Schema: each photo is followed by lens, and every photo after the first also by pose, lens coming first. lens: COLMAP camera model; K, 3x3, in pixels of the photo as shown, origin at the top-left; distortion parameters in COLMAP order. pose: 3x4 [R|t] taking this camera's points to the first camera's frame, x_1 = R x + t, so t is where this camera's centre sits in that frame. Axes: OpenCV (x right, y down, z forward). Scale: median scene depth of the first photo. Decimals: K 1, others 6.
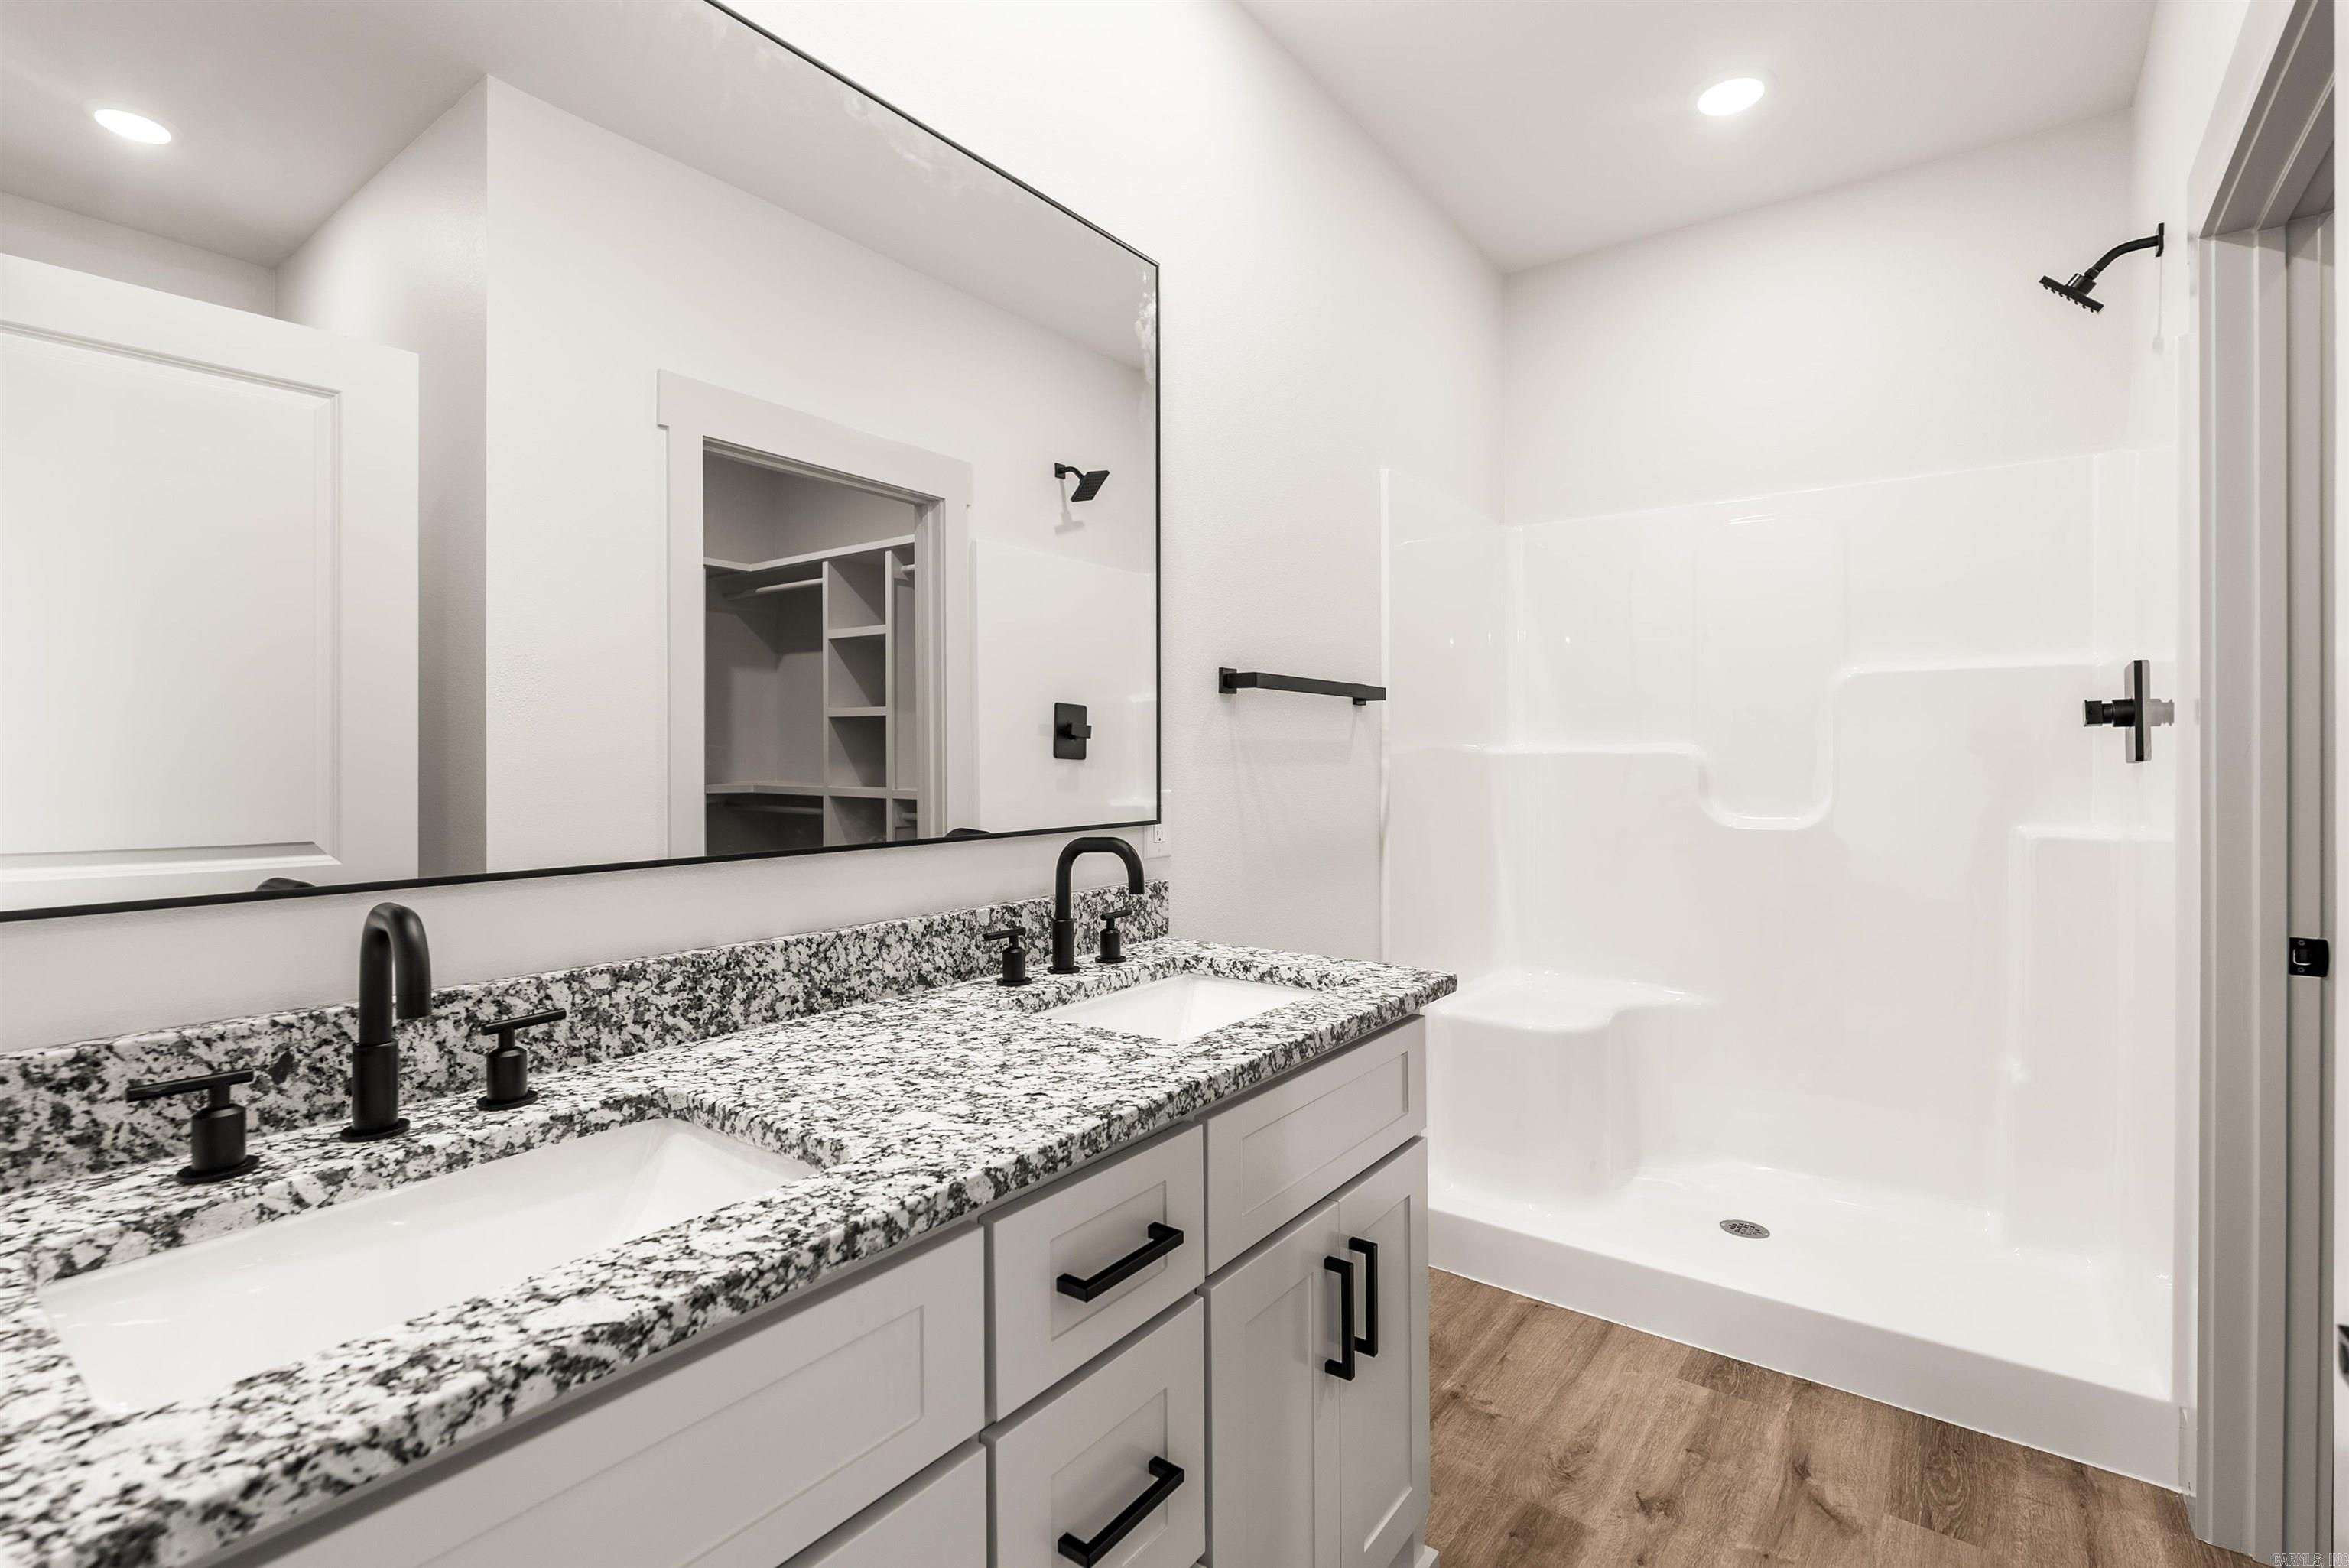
lens RADIAL K [[1100.9, 0, 1178.5], [0, 1100.9, 760.4], [0, 0, 1]] dist [-0.005058, 0.000177]
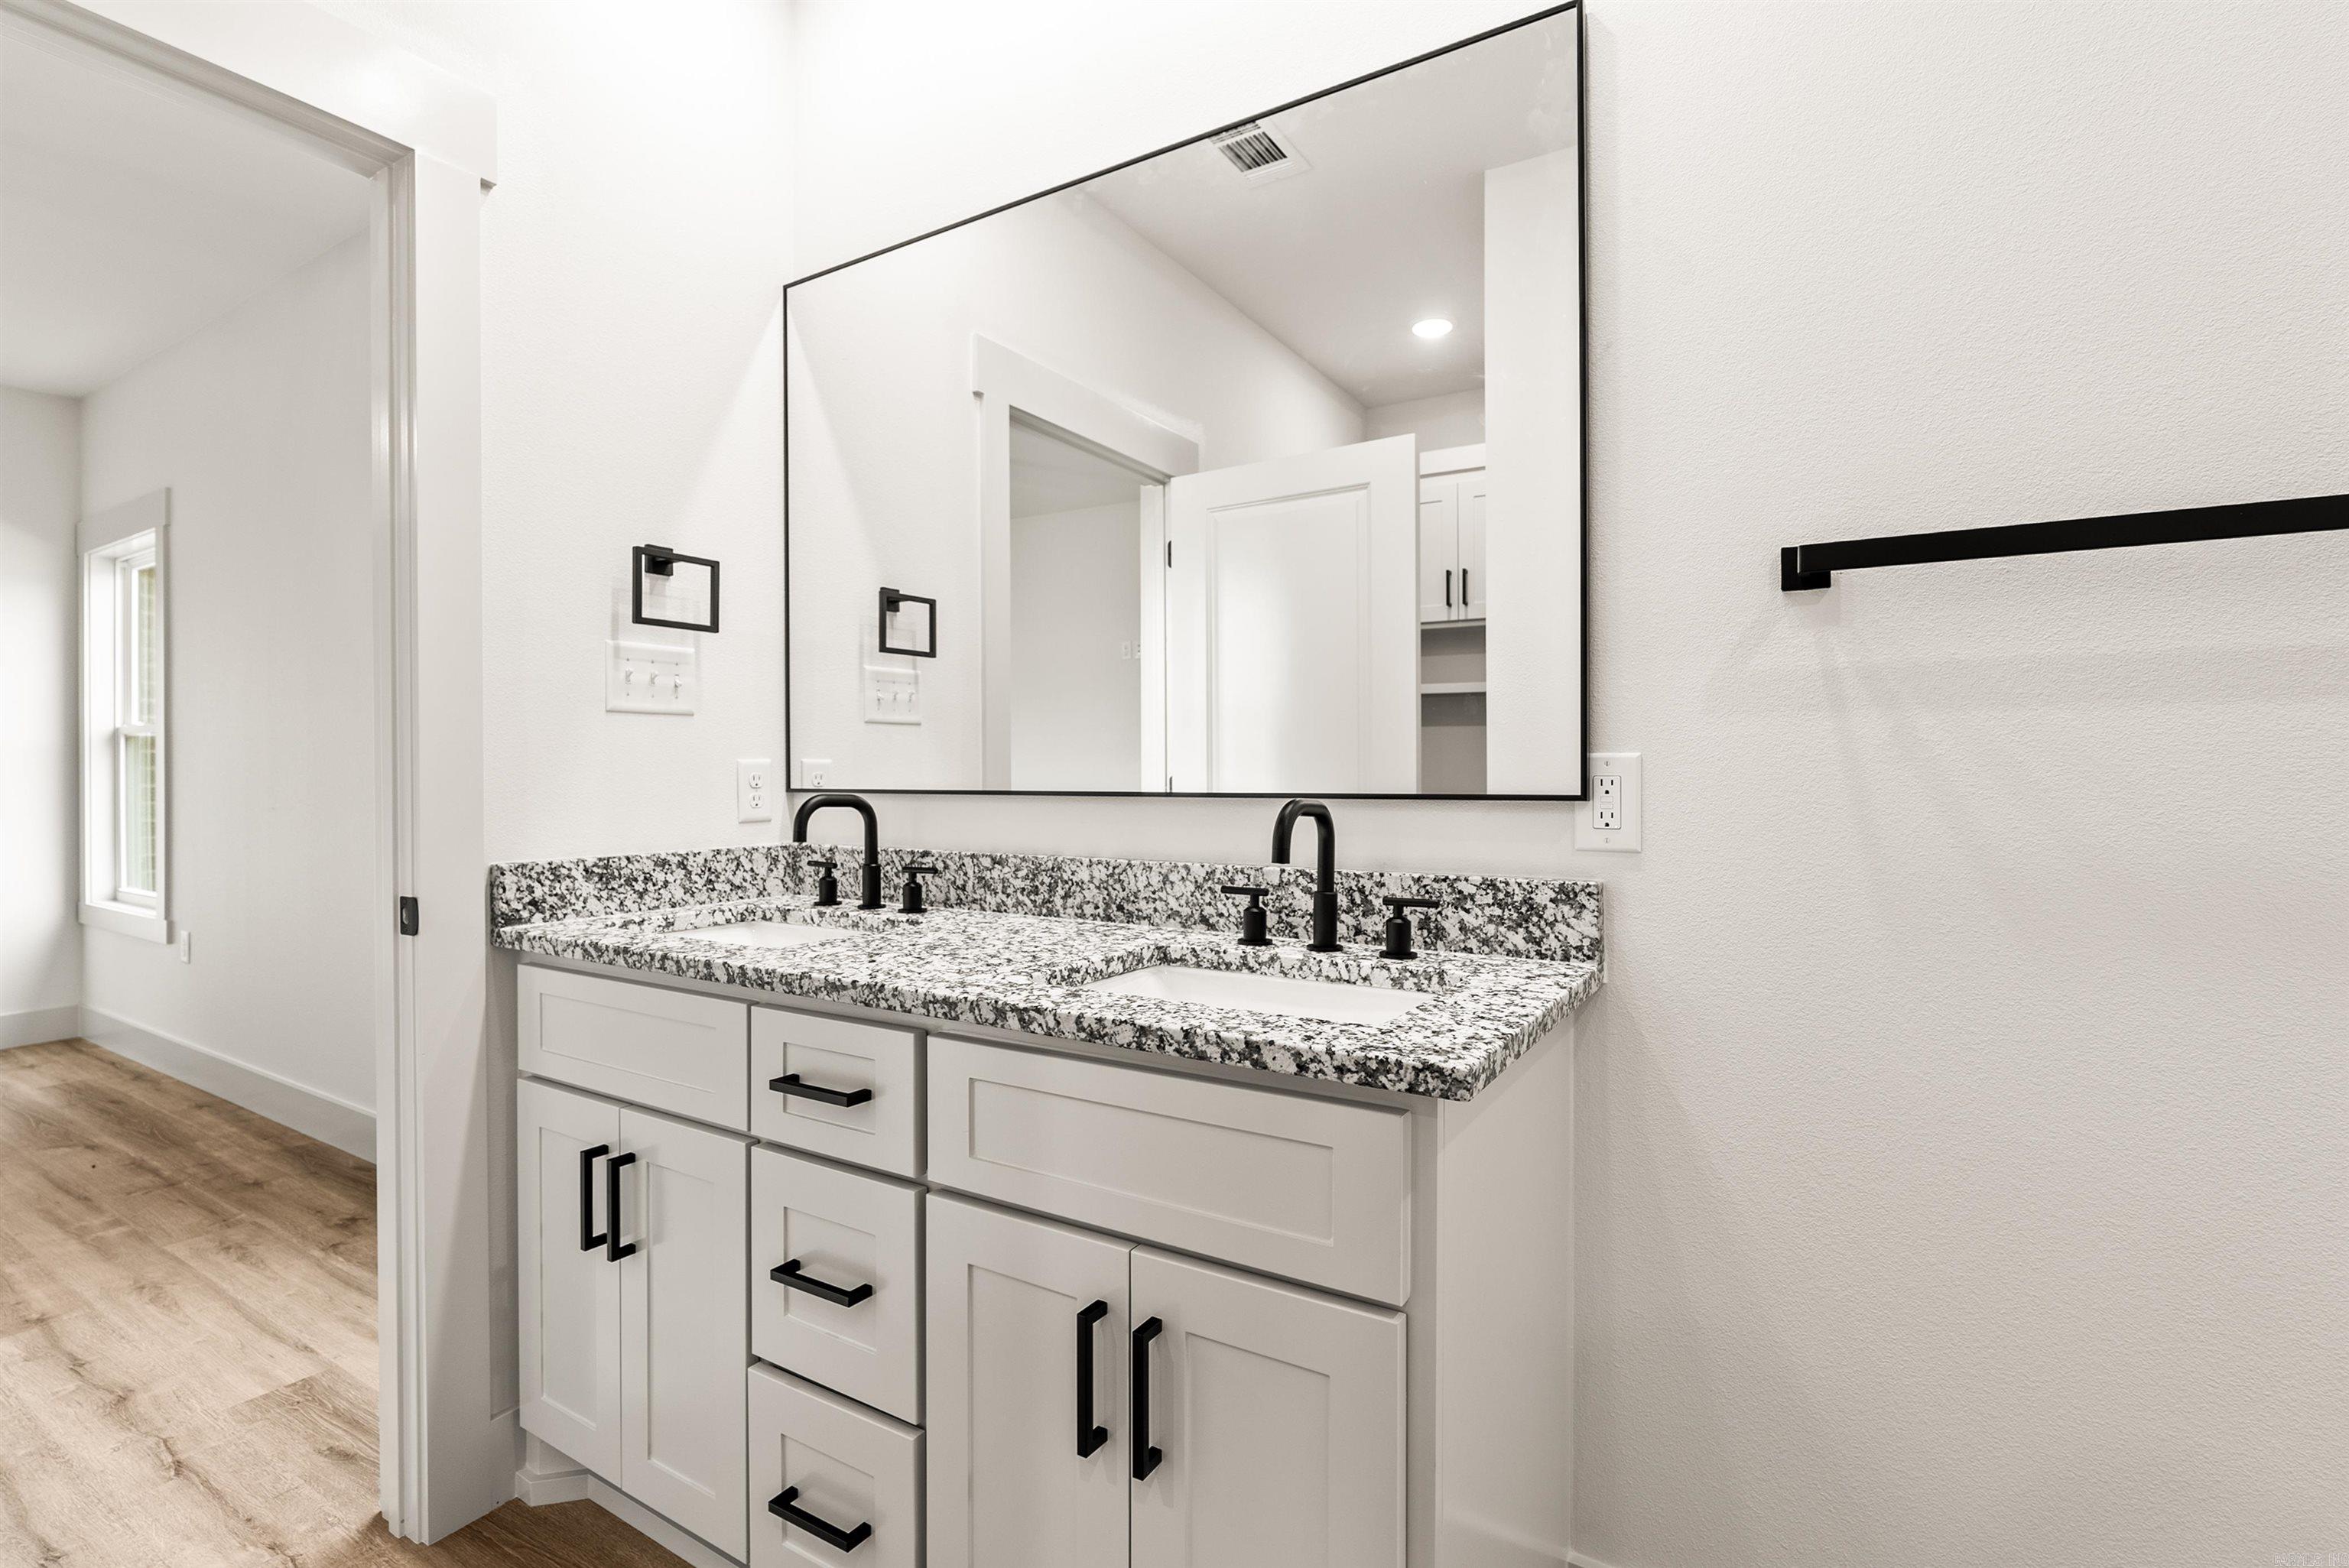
lens RADIAL K [[1105.8, 0, 1174.5], [0, 1105.8, 784.0], [0, 0, 1]] dist [-0.002966, 0.000545]
pose [[0.060495, 0.009368, -0.998125, 0.976682], [-0.003428, 0.999952, 0.009177, 0.061452], [0.998163, 0.002867, 0.060524, 1.028401]]
